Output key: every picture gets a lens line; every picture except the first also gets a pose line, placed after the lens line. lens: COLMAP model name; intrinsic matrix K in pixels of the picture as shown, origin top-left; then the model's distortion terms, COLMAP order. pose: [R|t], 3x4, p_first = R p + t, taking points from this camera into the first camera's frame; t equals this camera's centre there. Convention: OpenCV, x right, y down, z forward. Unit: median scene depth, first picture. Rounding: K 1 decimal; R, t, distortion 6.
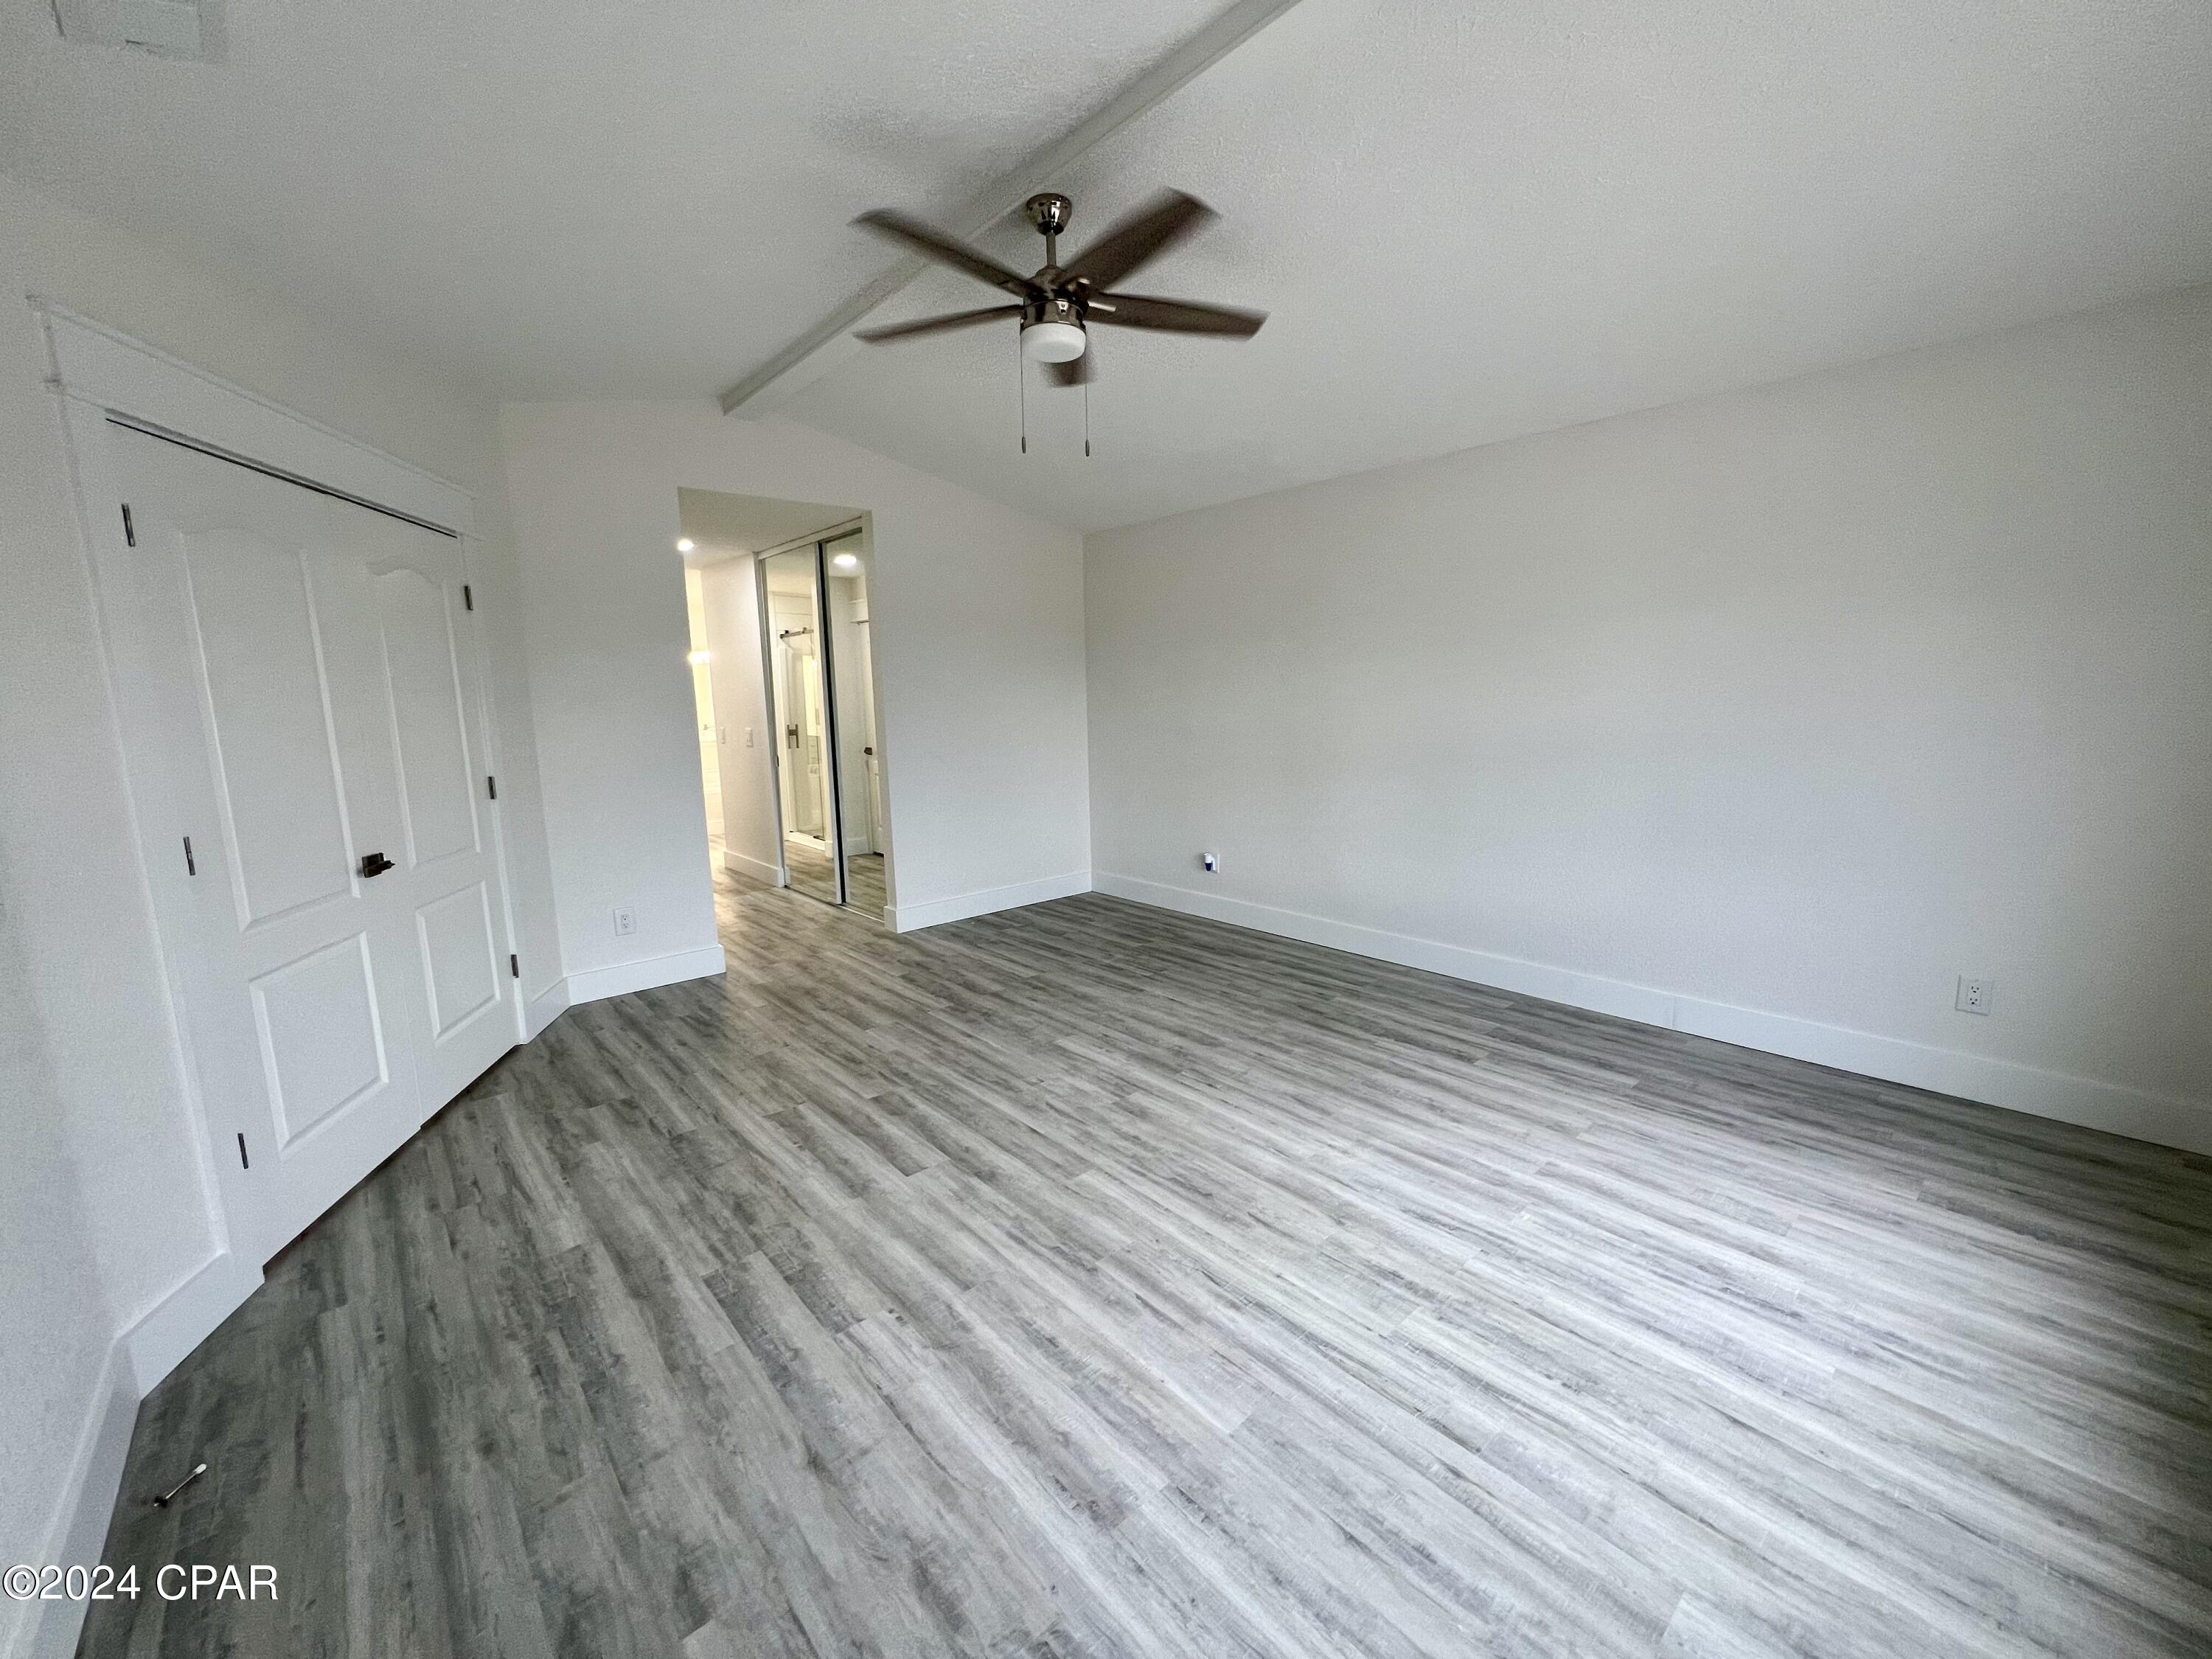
lens RADIAL K [[891.3, 0, 1106.7], [0, 891.3, 827.9], [0, 0, 1]] dist [-0.003940, 0.000224]
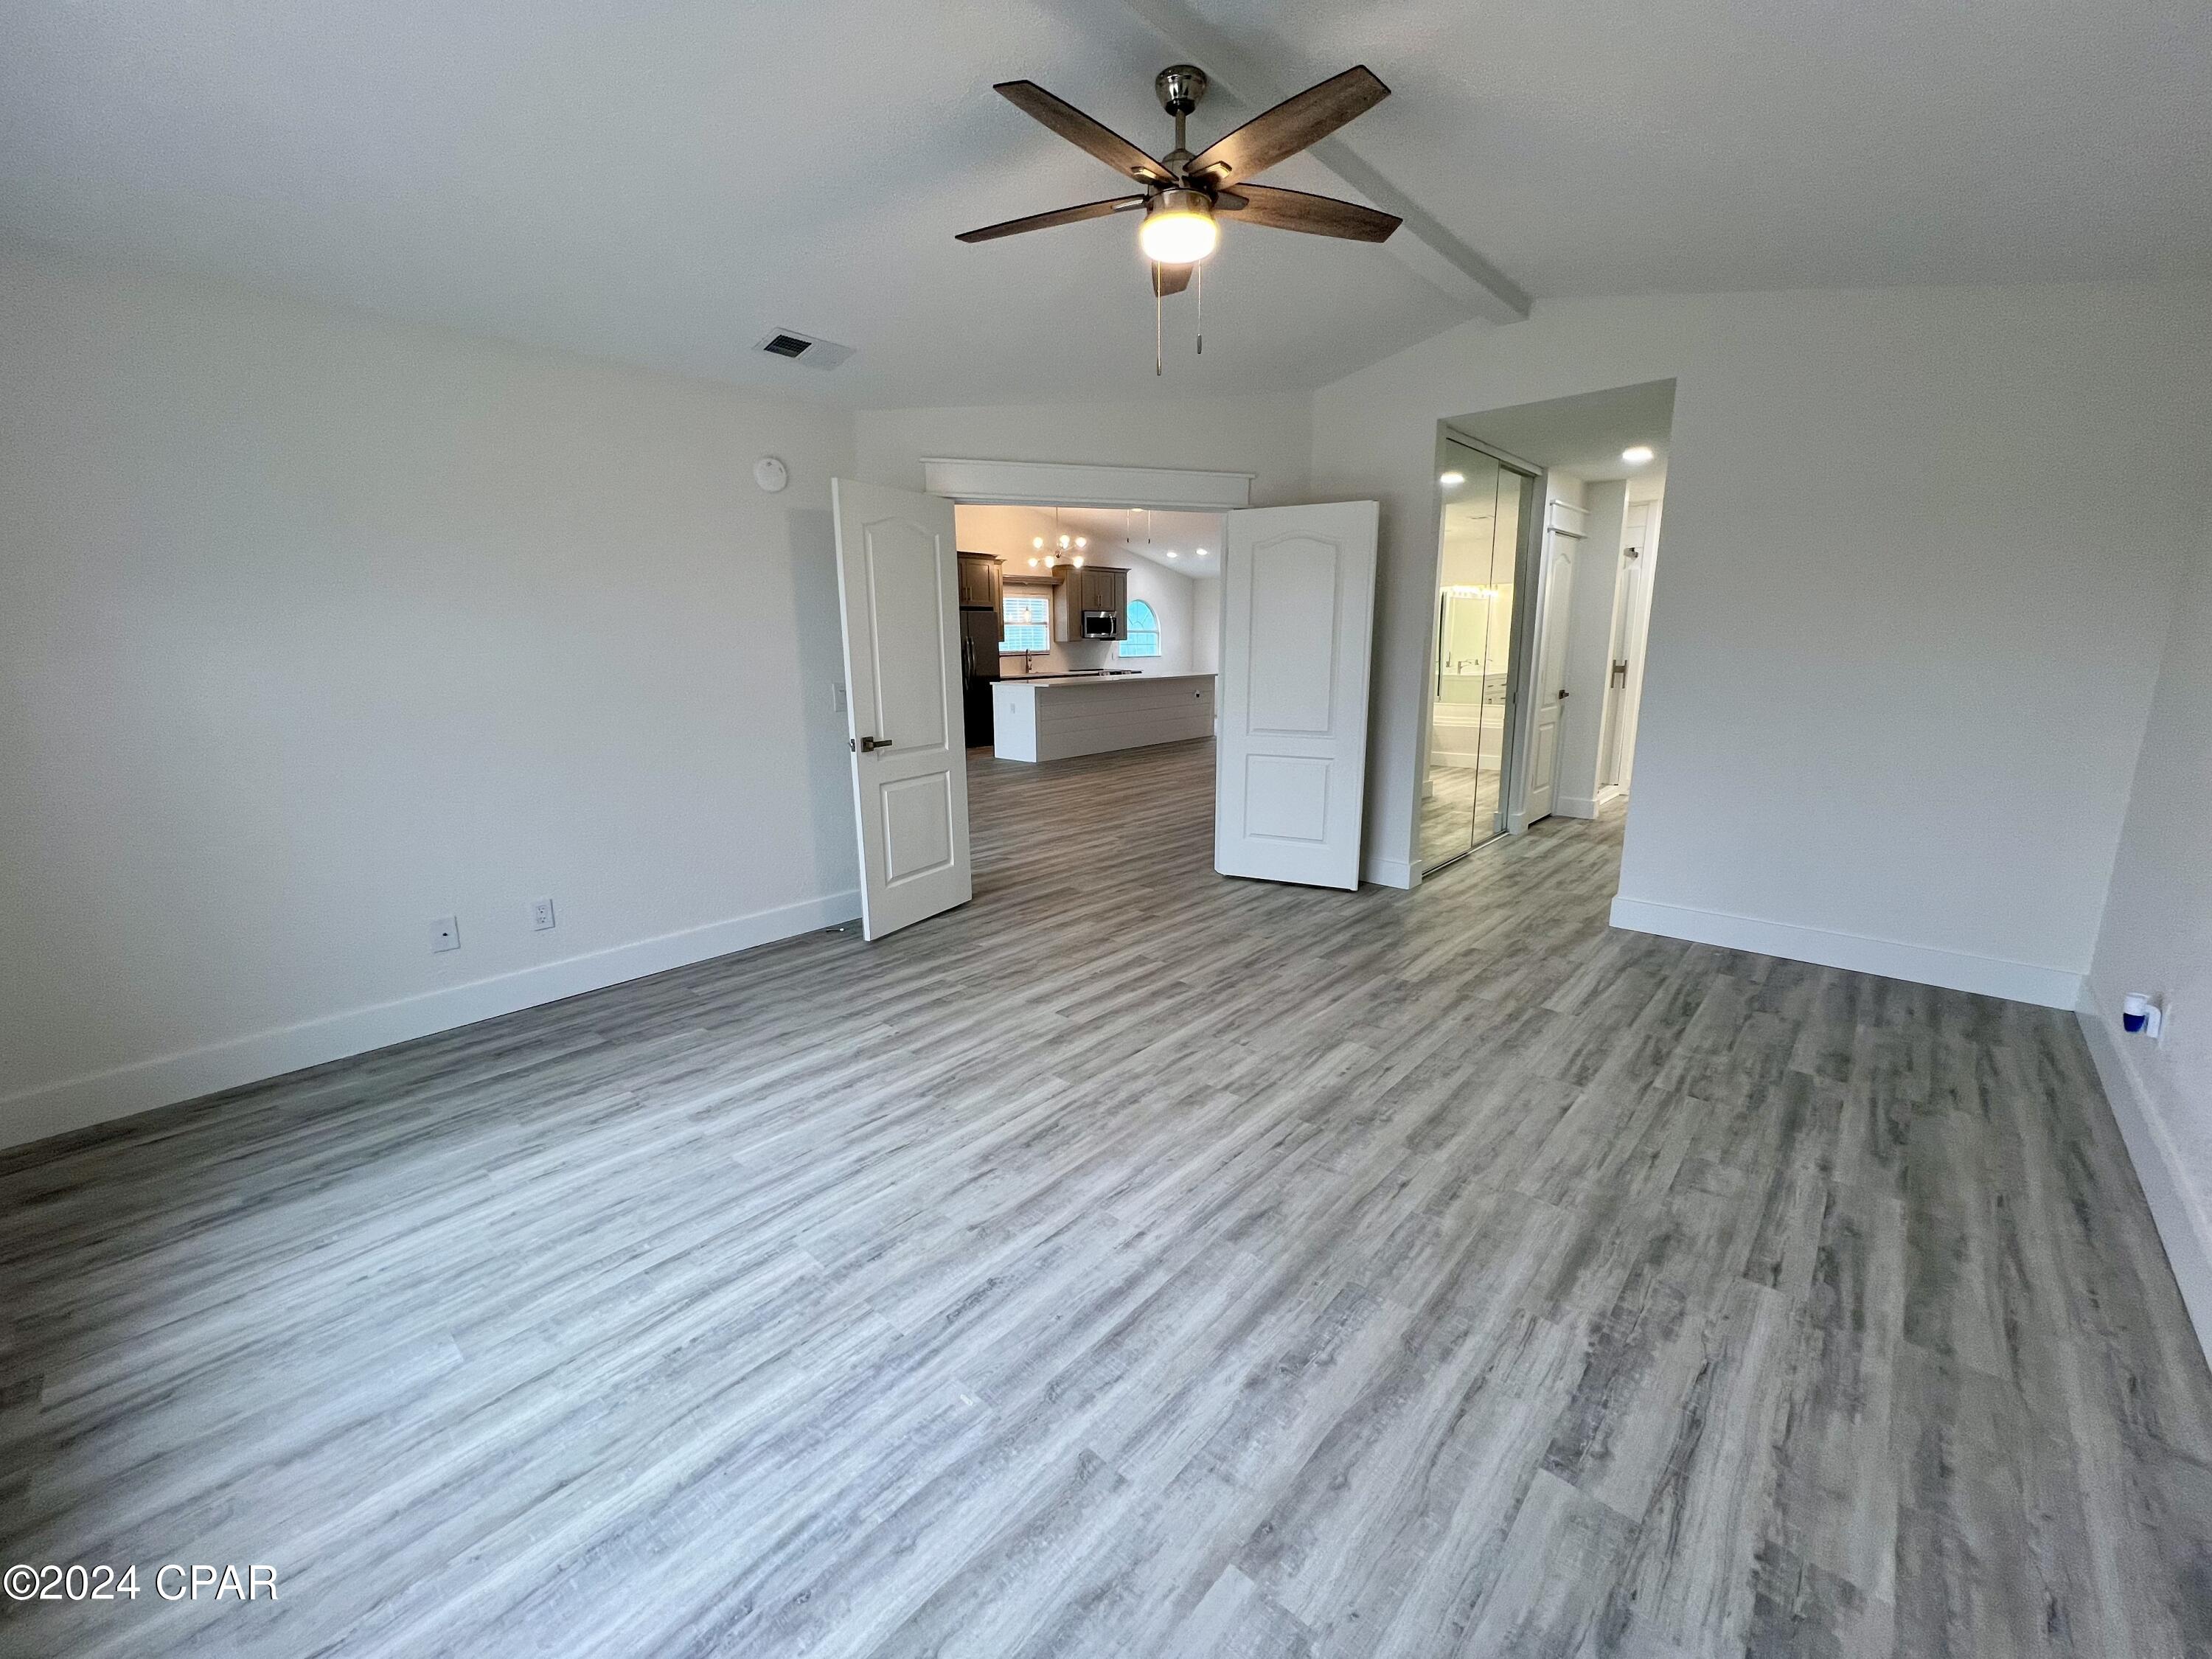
lens RADIAL K [[891.3, 0, 1103.5], [0, 891.3, 821.5], [0, 0, 1]] dist [-0.003940, 0.000224]
pose [[0.105355, 0.220980, -0.969571, 0.932248], [-0.145203, 0.967966, 0.204837, -0.138665], [0.983777, 0.119204, 0.134067, 0.846576]]
